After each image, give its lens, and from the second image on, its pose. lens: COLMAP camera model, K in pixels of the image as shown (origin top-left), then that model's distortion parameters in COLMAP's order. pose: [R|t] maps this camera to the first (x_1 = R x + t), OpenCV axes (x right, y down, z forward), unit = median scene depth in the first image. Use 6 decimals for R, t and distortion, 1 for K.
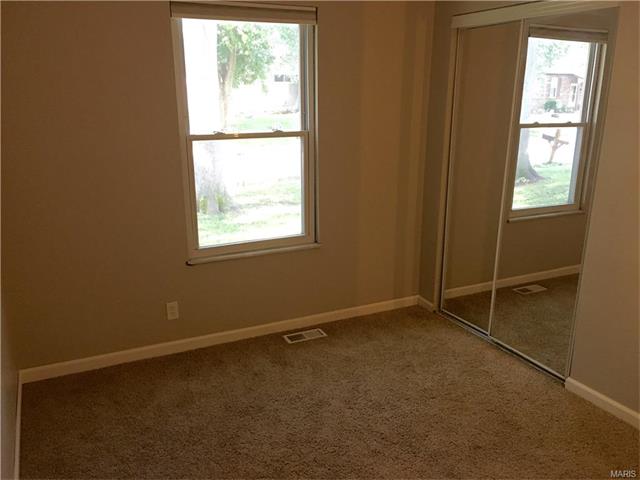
lens RADIAL K [[549.5, 0, 320.0], [0, 549.5, 240.0], [0, 0, 1]] dist [0.048322, -0.000611]
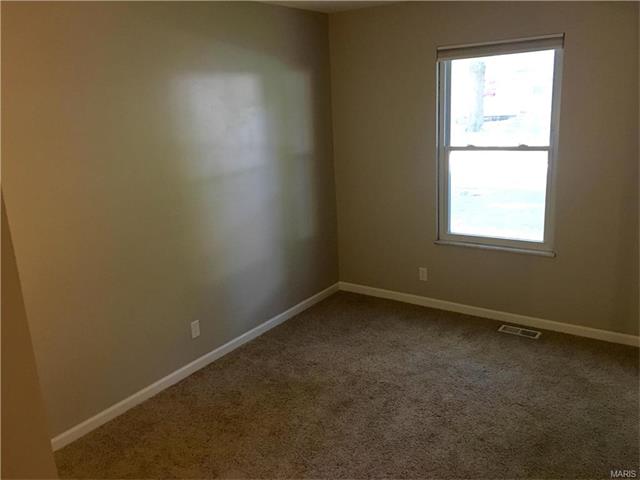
lens RADIAL K [[536.6, 0, 320.0], [0, 536.6, 240.0], [0, 0, 1]] dist [-0.000639, -0.001608]
pose [[0.471824, 0.189528, -0.861081, 0.736108], [-0.185756, 0.976070, 0.113054, -0.056360], [0.861903, 0.106610, 0.495740, 0.115635]]
